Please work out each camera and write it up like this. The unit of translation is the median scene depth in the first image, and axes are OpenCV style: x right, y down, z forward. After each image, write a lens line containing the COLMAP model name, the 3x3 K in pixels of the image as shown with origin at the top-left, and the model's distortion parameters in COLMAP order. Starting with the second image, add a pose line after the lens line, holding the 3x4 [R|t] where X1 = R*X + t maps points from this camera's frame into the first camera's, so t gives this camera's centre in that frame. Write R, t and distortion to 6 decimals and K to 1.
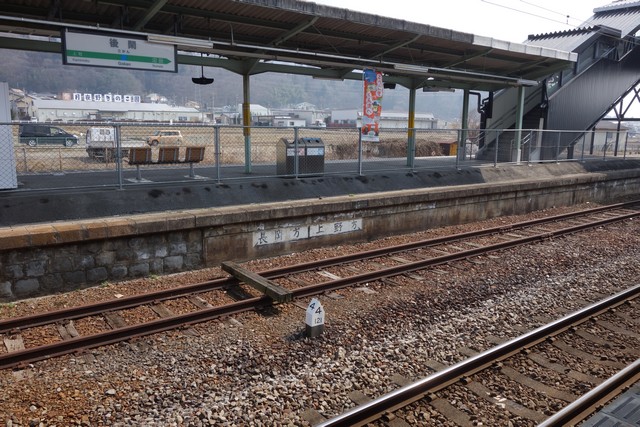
lens RADIAL K [[522.1, 0, 320.0], [0, 522.1, 213.5], [0, 0, 1]] dist [0.010676, 0.002341]
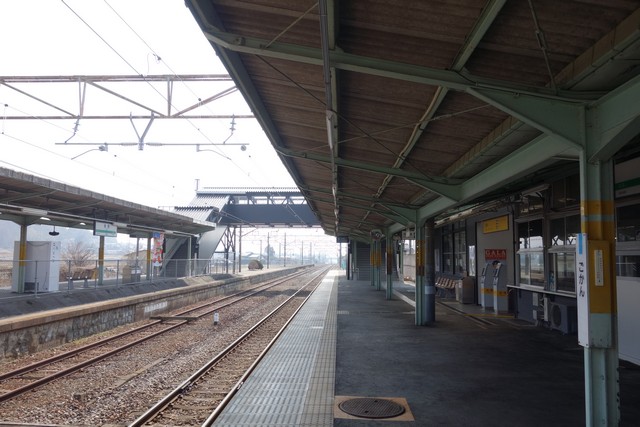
lens RADIAL K [[522.1, 0, 320.0], [0, 522.1, 213.5], [0, 0, 1]] dist [0.010676, 0.002341]
pose [[0.654235, 0.047793, 0.754780, -0.731448], [0.137423, 0.973875, -0.180783, 0.084961], [-0.743701, 0.221999, 0.630575, -0.574304]]
